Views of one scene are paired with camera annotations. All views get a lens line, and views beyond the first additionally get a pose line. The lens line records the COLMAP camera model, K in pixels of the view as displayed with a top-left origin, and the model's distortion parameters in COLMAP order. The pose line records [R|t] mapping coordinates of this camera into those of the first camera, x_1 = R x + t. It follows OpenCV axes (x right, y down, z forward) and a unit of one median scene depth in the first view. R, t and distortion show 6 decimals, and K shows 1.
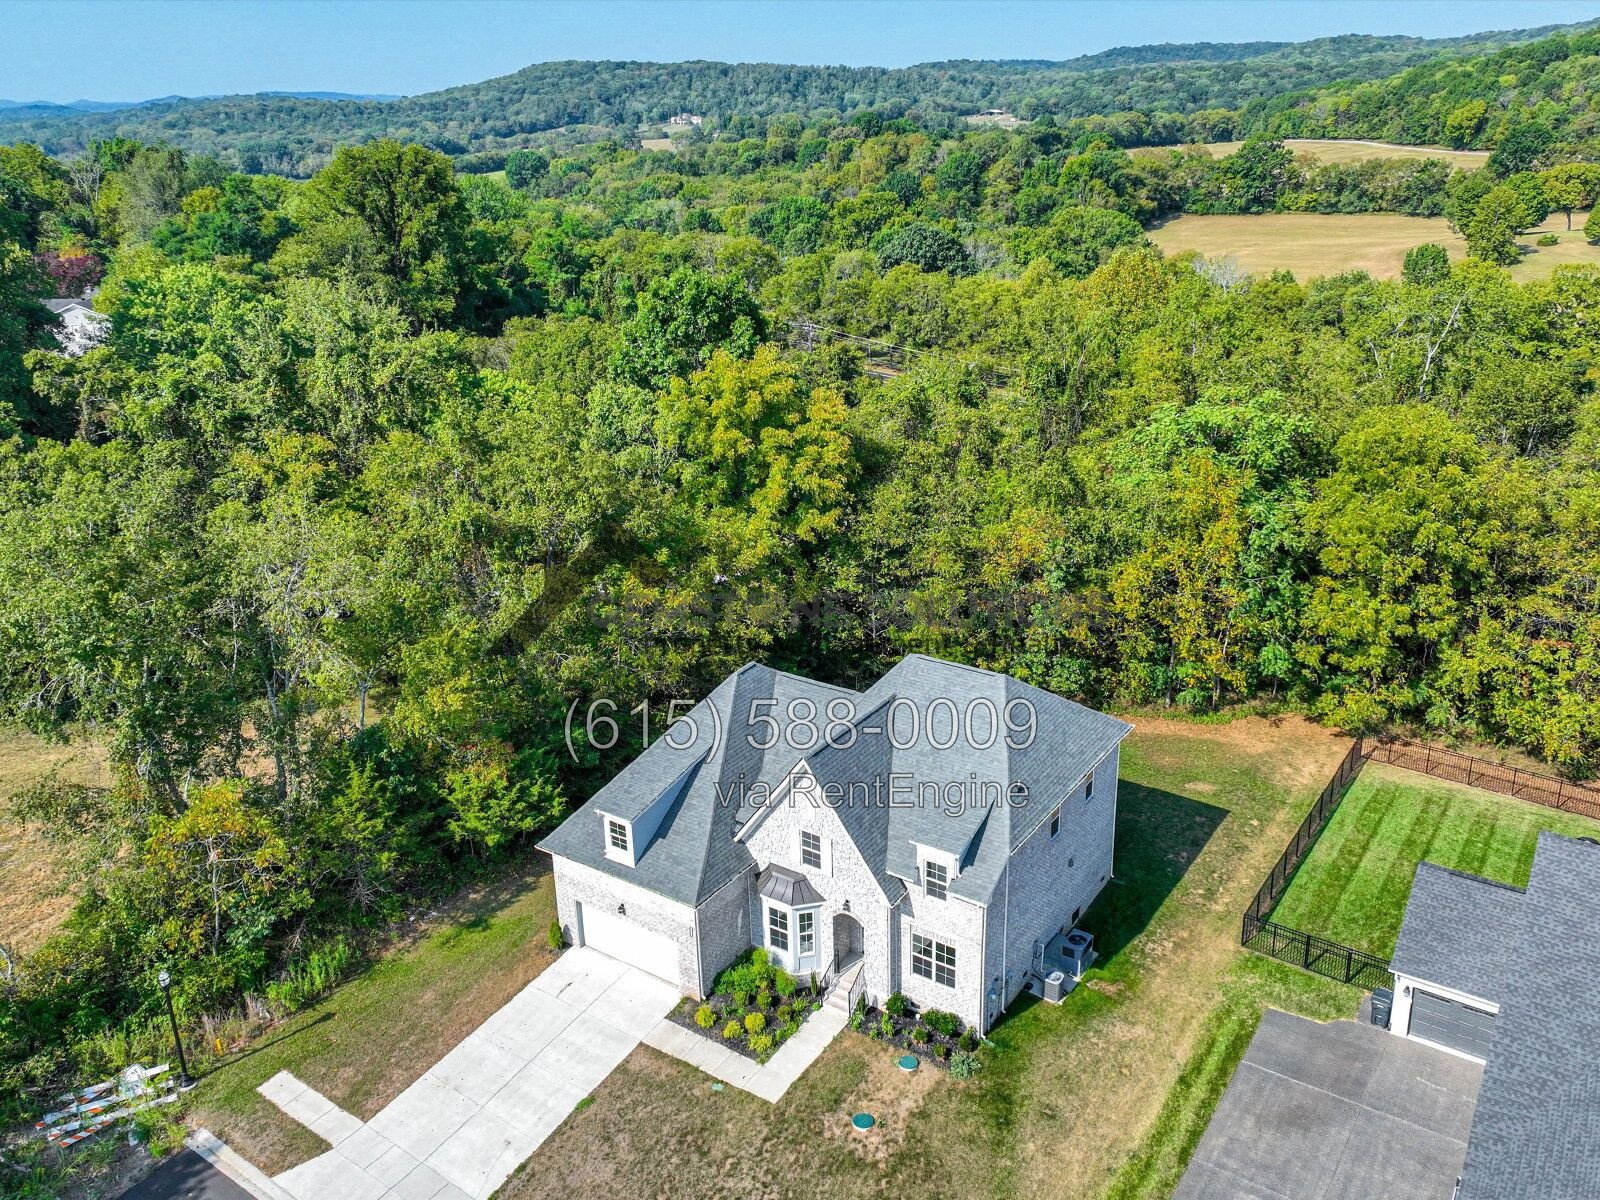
lens RADIAL K [[1313.9, 0, 800.0], [0, 1313.9, 600.0], [0, 0, 1]] dist [0.019207, 0.000565]
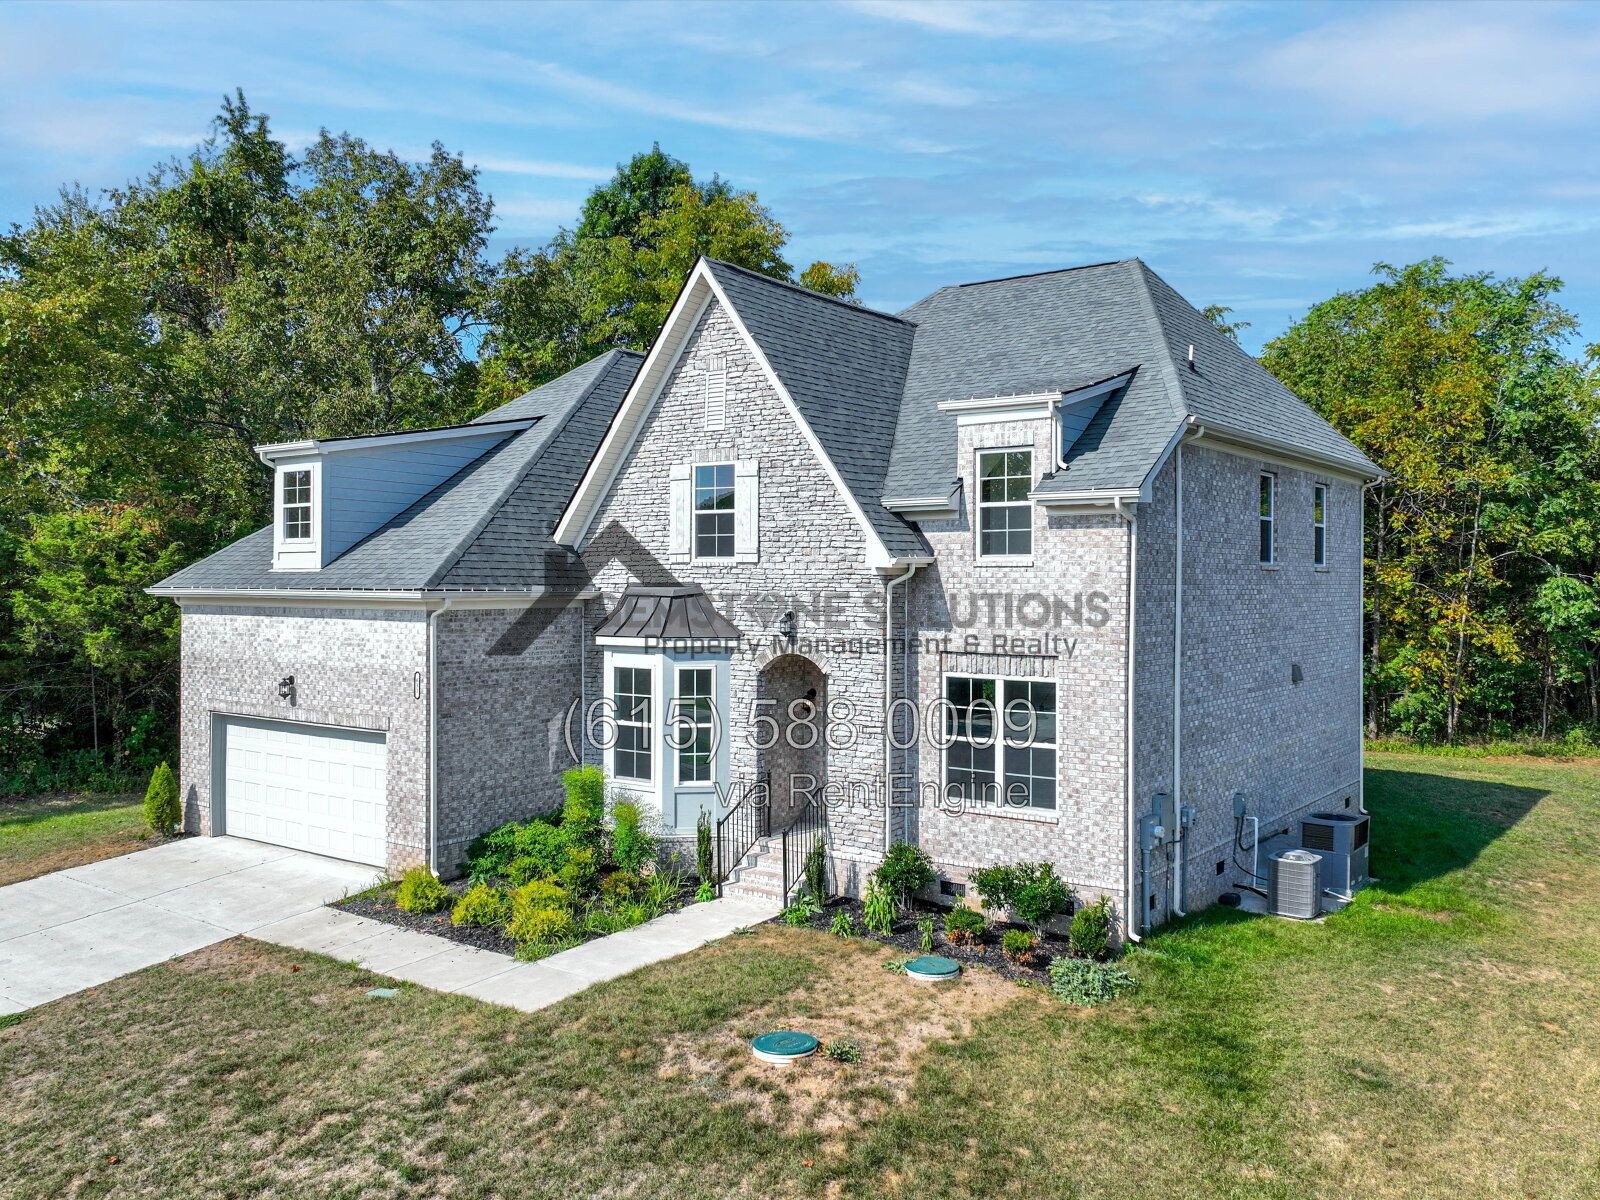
lens RADIAL K [[1313.9, 0, 800.0], [0, 1313.9, 600.0], [0, 0, 1]] dist [0.019207, 0.000565]
pose [[0.998732, 0.031978, -0.038877, 0.055835], [-0.043277, 0.939919, -0.338644, 0.371564], [0.025712, 0.339897, 0.940111, 0.613668]]
